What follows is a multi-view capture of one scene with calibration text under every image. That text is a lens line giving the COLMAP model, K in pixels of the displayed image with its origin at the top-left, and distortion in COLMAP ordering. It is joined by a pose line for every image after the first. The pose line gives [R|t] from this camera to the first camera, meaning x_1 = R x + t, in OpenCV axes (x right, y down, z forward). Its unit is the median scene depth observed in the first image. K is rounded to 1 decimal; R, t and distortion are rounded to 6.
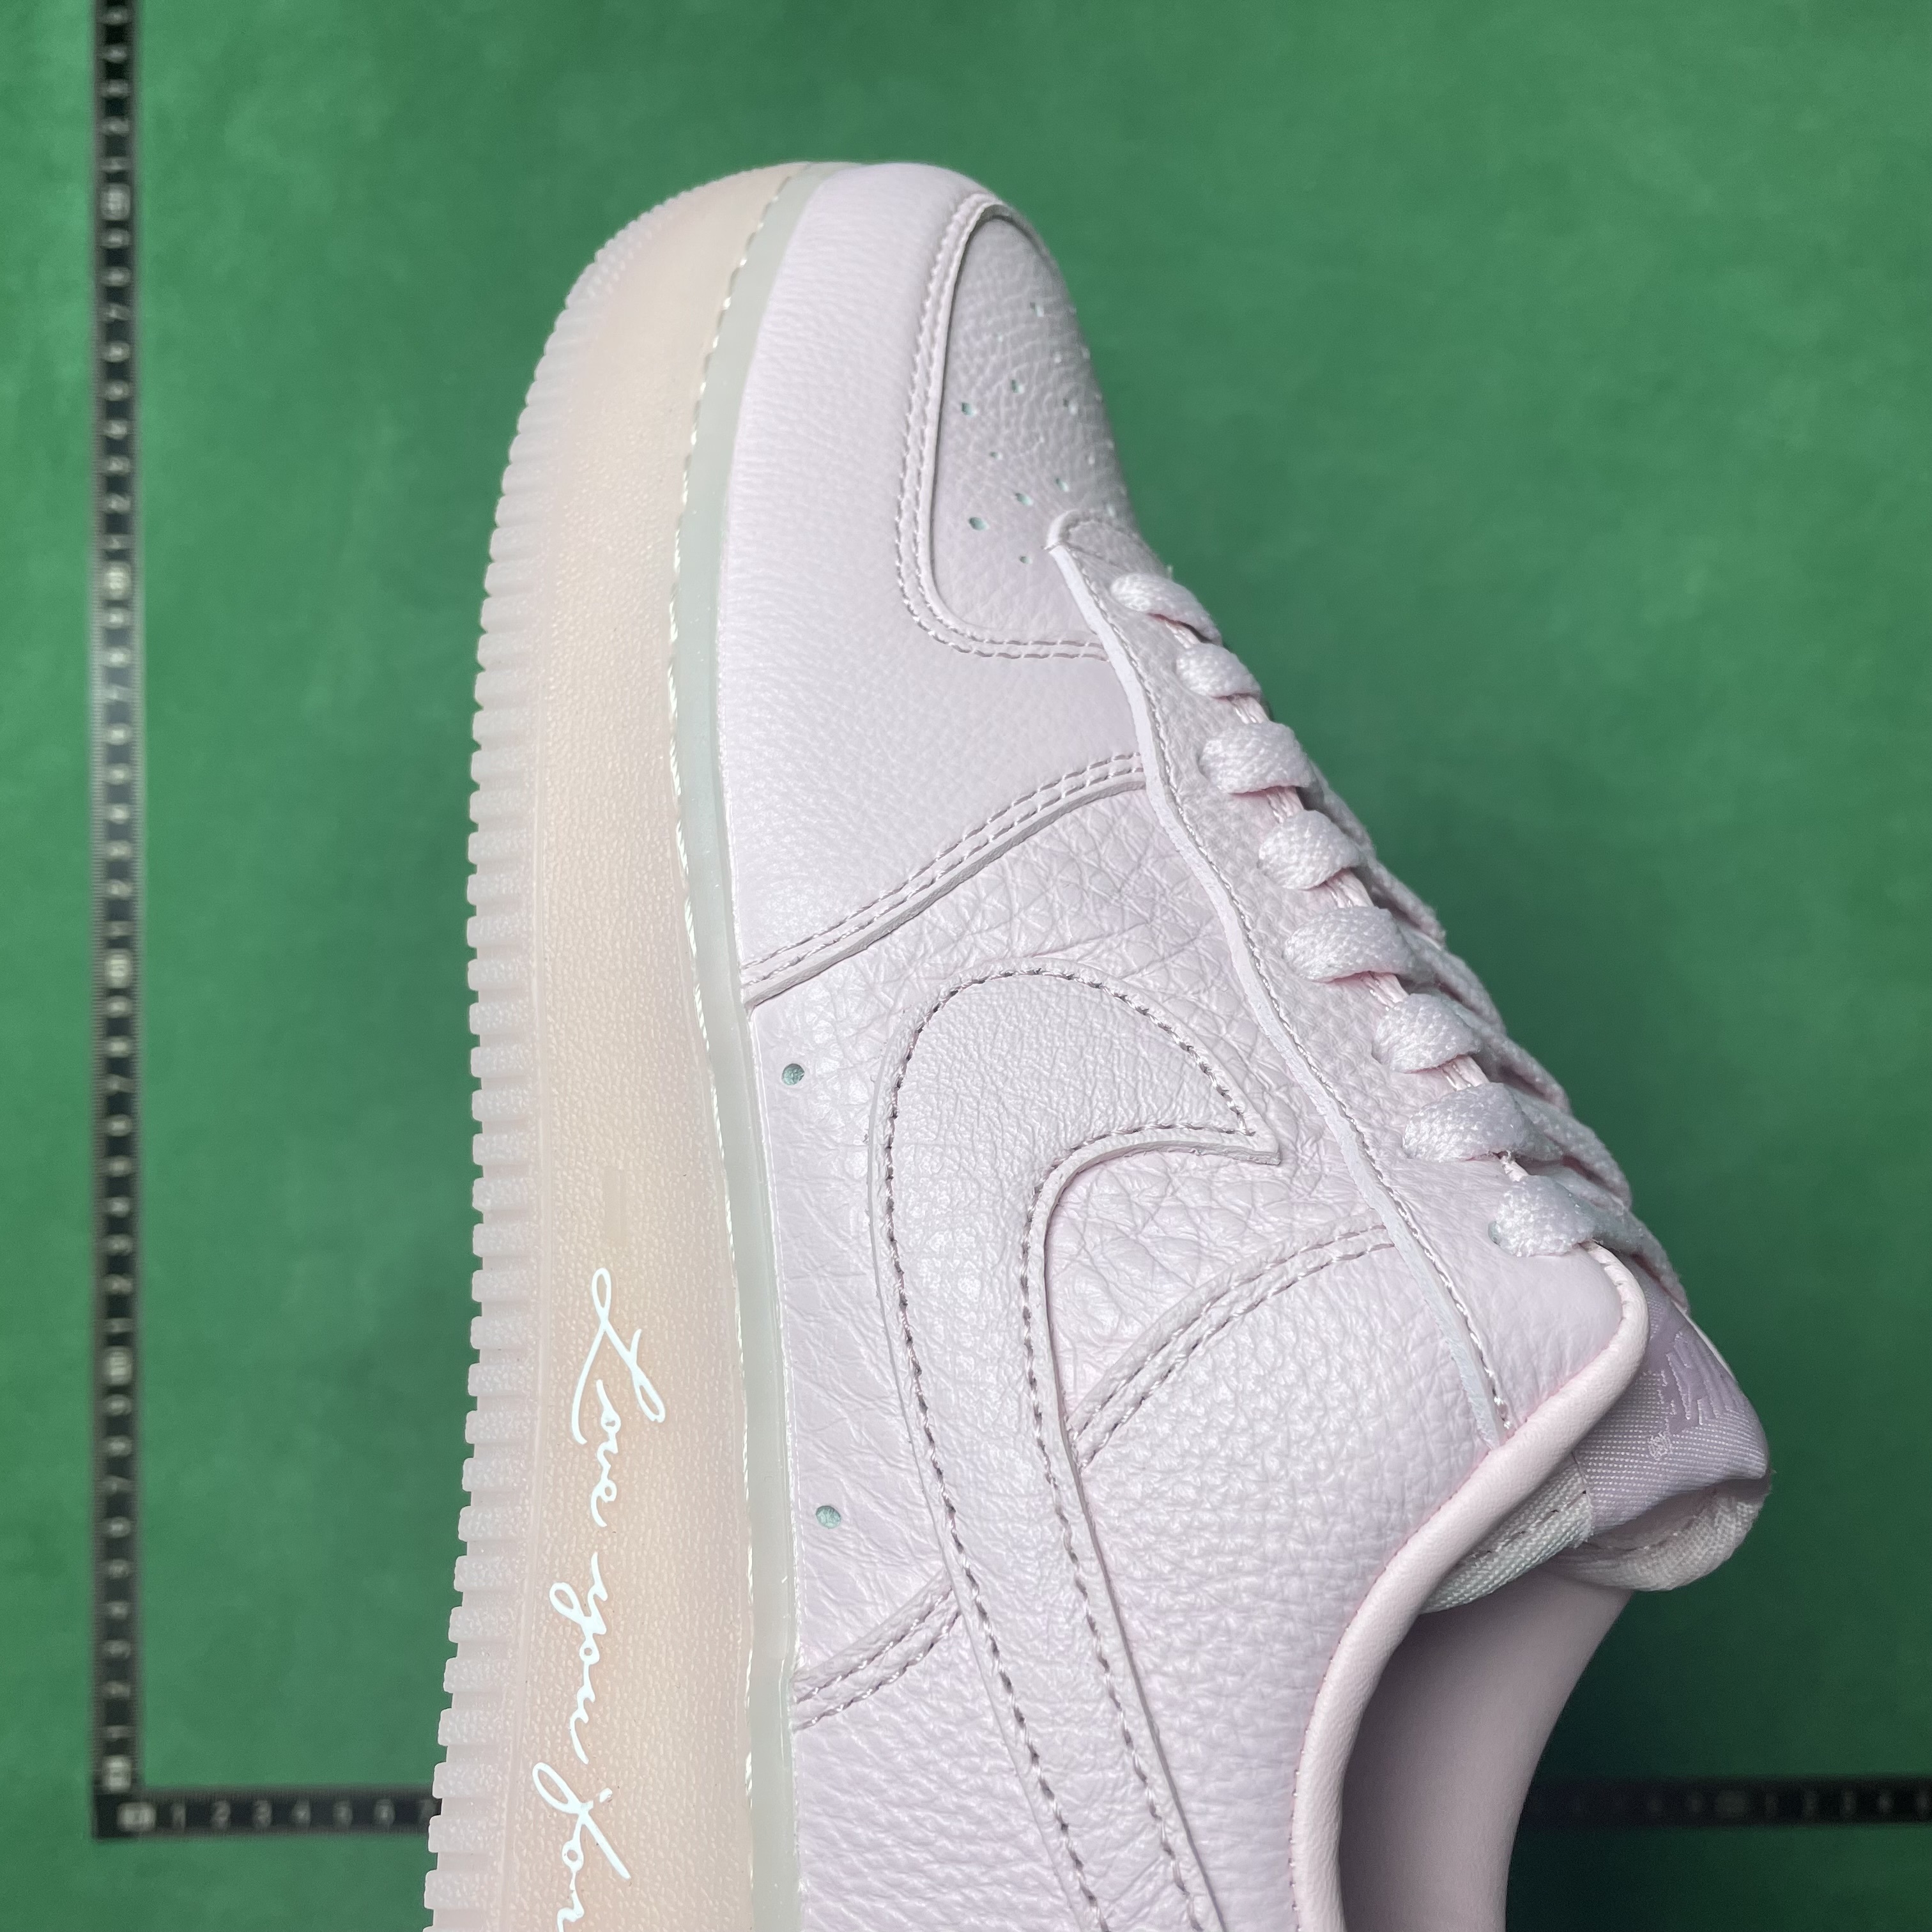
lens RADIAL K [[2044.9, 0, 996.0], [0, 2044.9, 907.7], [0, 0, 1]] dist [0.085021, -0.224819]
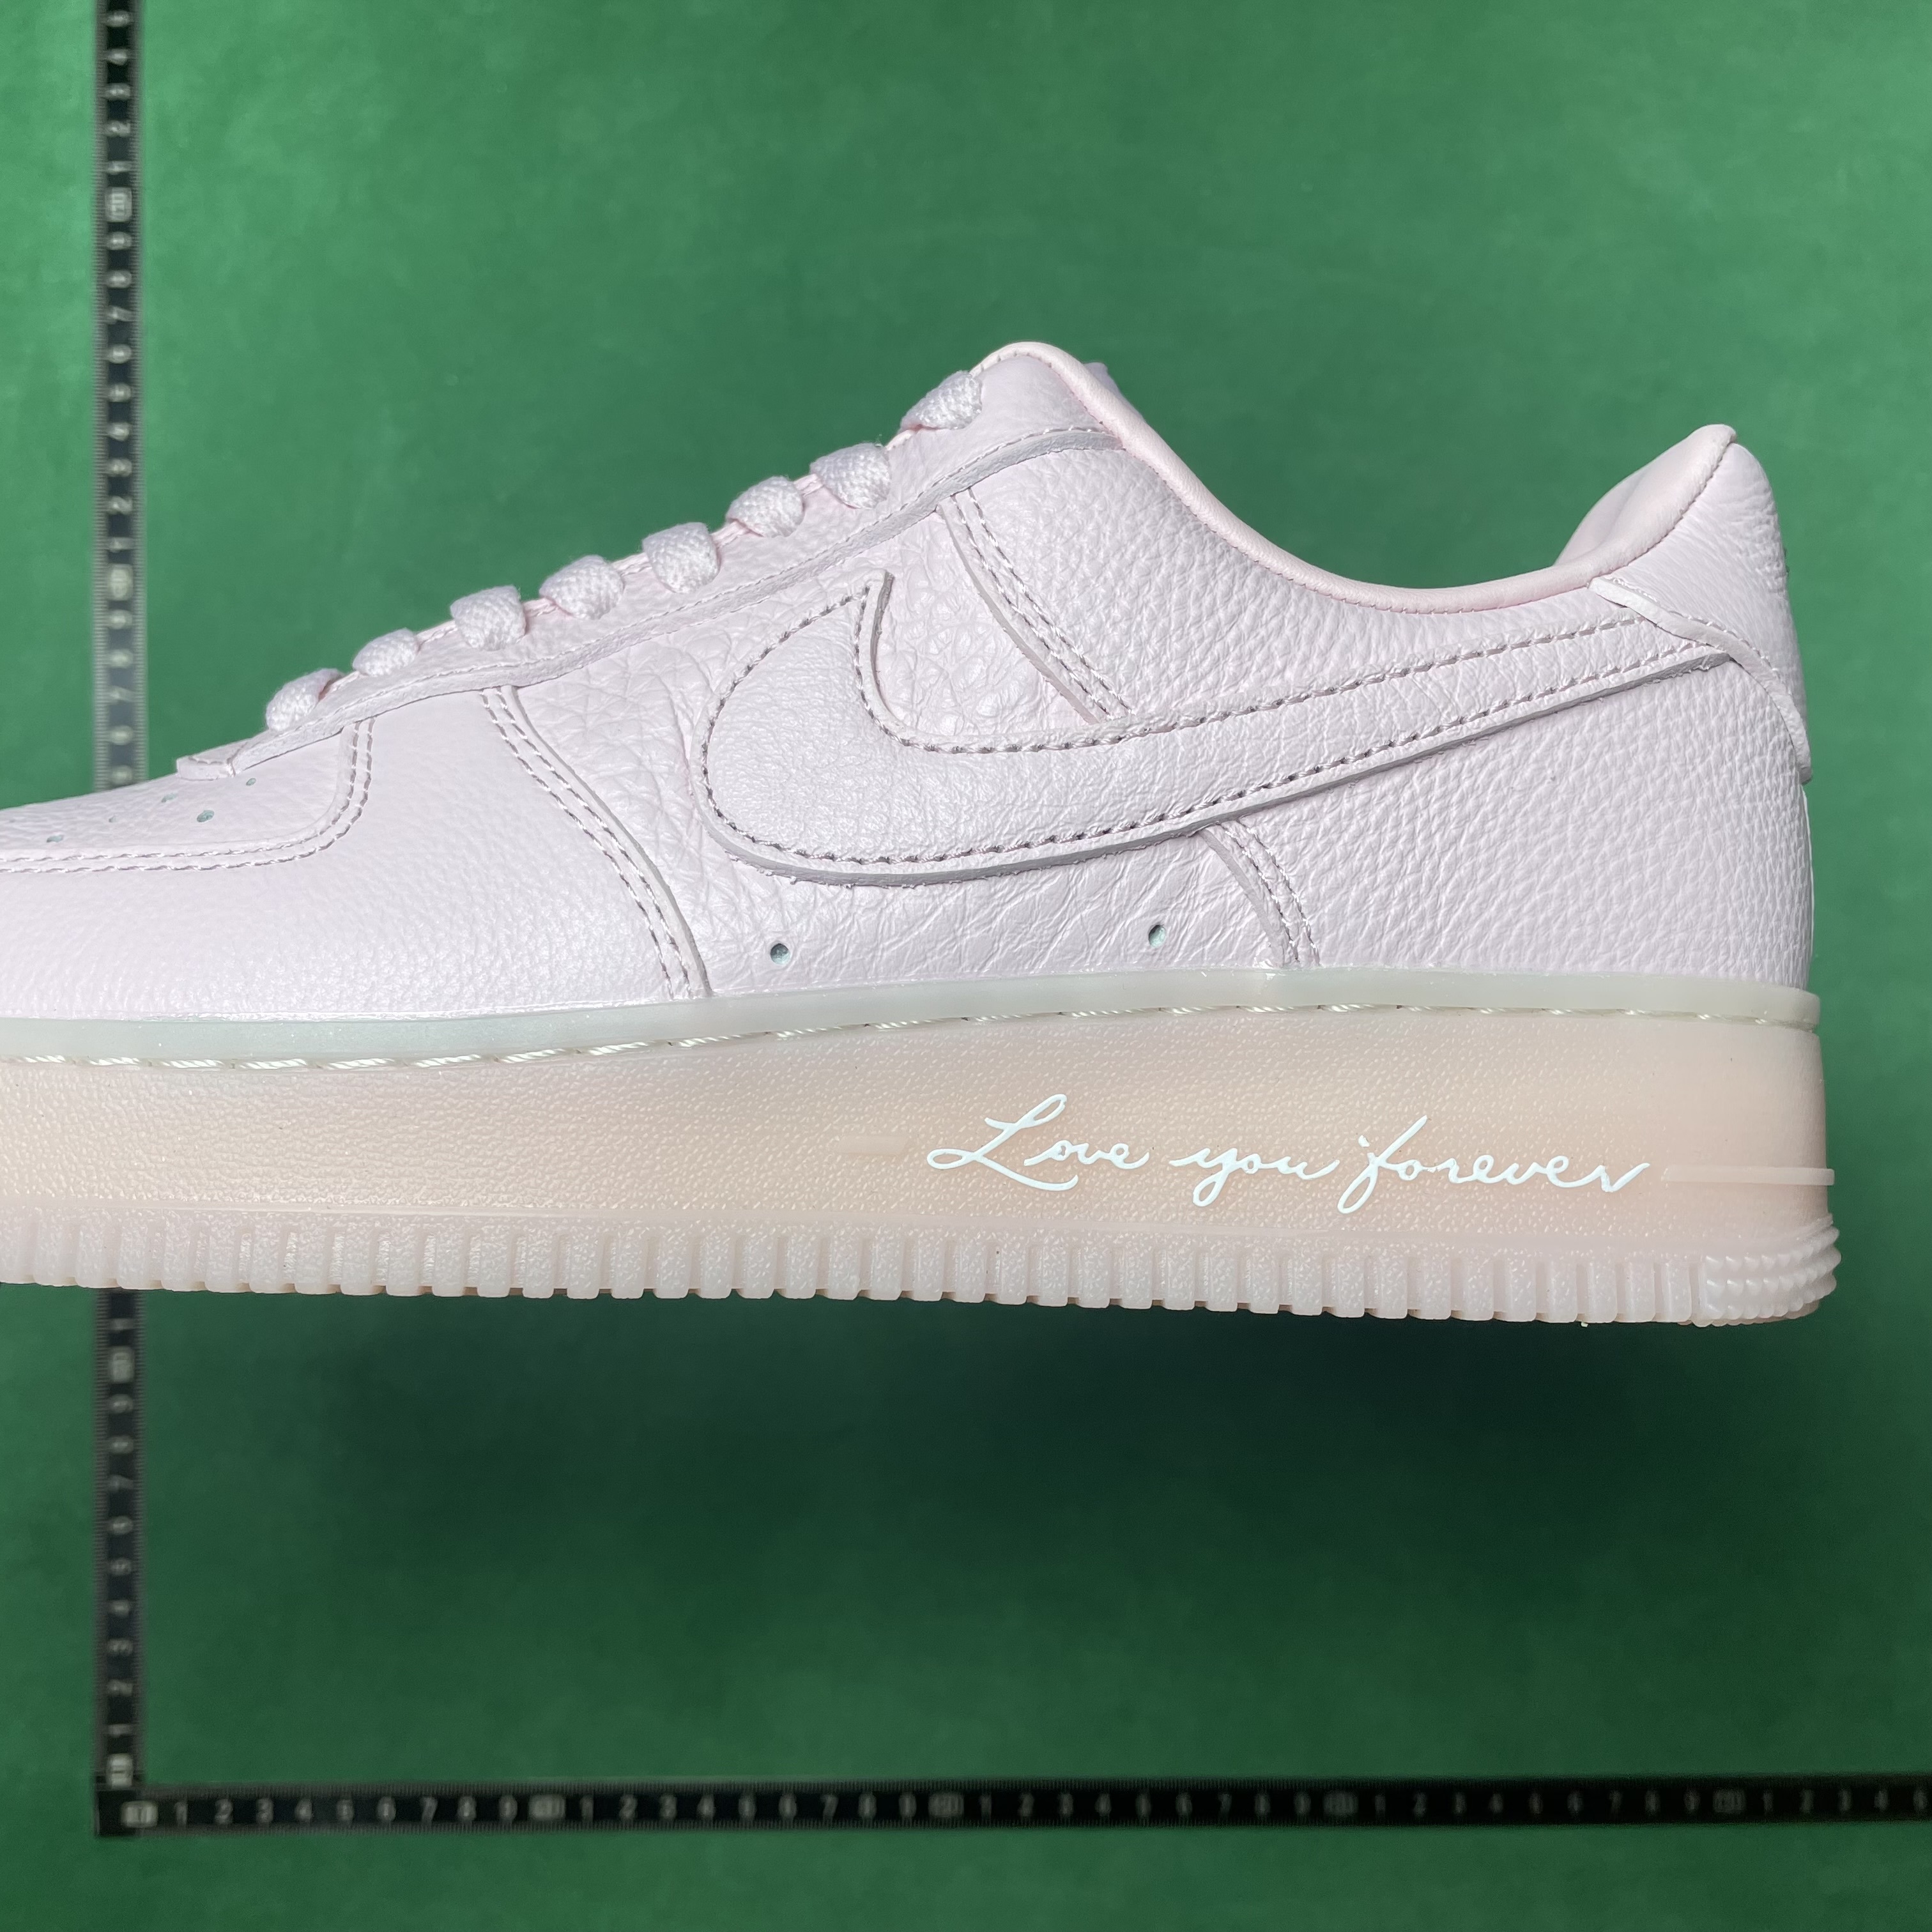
lens RADIAL K [[2044.9, 0, 996.0], [0, 2044.9, 907.7], [0, 0, 1]] dist [0.085021, -0.224819]
pose [[0.031748, -0.912506, 0.407829, -0.542802], [0.923174, 0.183156, 0.337939, -0.195411], [-0.383068, 0.365768, 0.848217, 0.006998]]
